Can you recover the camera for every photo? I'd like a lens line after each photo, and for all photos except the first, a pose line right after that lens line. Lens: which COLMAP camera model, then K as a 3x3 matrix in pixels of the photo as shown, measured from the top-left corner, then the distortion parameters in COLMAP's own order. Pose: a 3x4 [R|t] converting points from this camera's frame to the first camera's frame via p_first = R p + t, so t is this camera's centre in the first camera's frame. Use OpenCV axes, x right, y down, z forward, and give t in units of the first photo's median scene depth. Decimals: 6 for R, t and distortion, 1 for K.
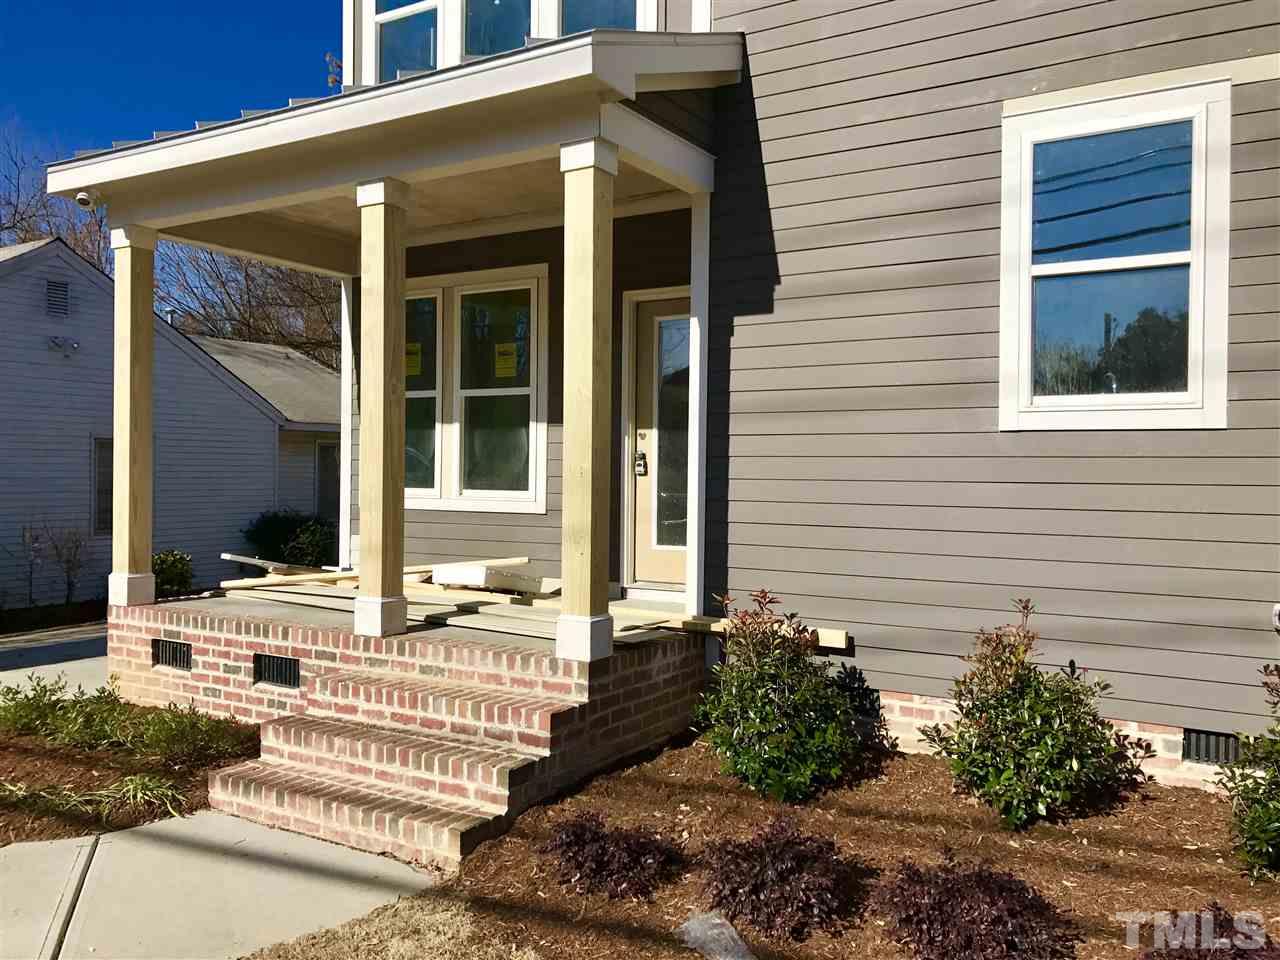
lens RADIAL K [[1056.7, 0, 640.0], [0, 1056.7, 480.0], [0, 0, 1]] dist [0.004290, 0.005612]
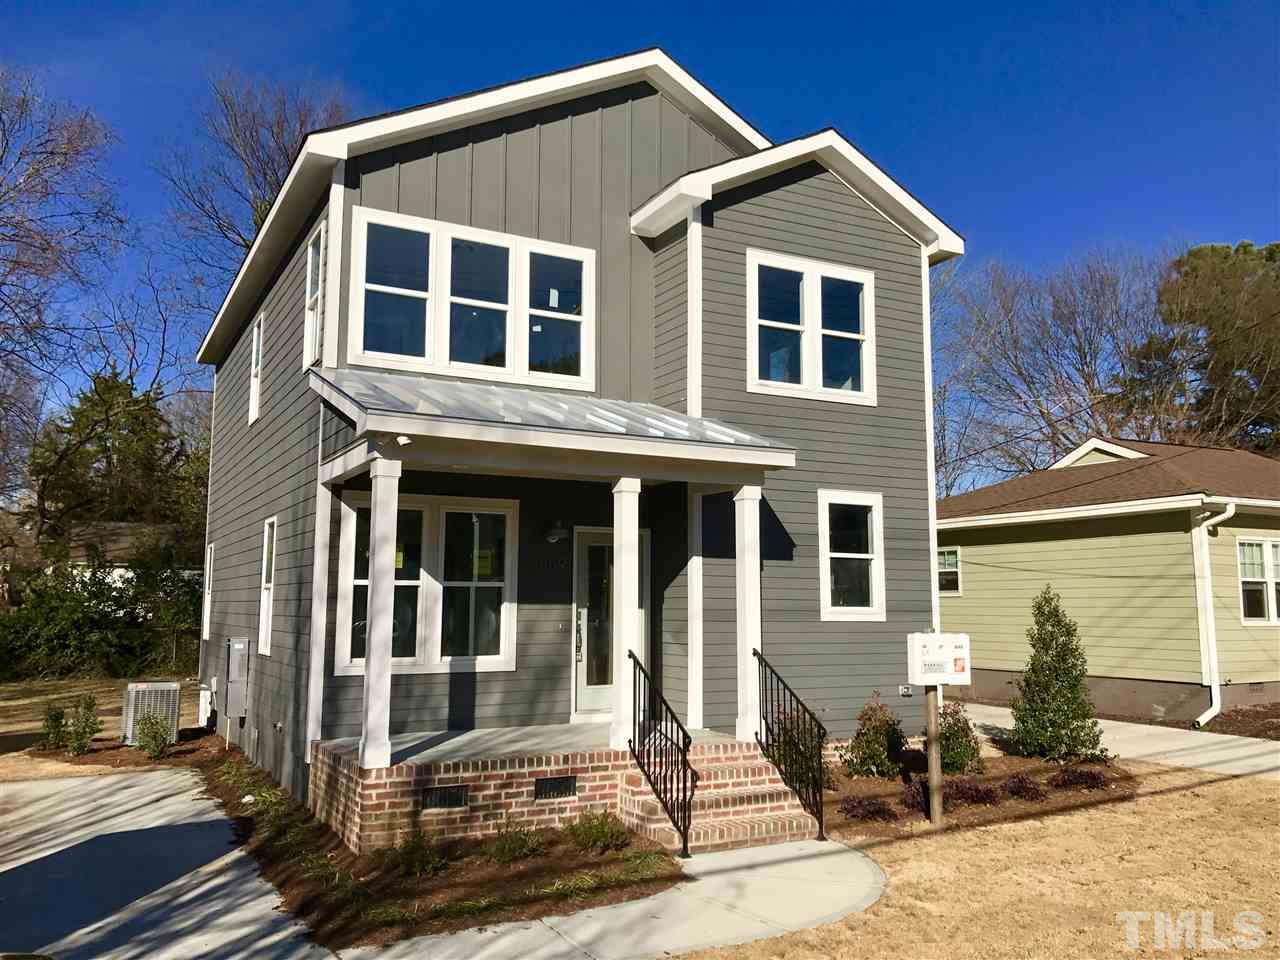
lens RADIAL K [[1056.7, 0, 640.0], [0, 1056.7, 480.0], [0, 0, 1]] dist [0.004290, 0.005612]
pose [[0.503543, 0.098612, 0.858324, -1.717184], [0.005607, 0.993071, -0.117382, -0.077234], [-0.863952, 0.063919, 0.499501, 0.145045]]
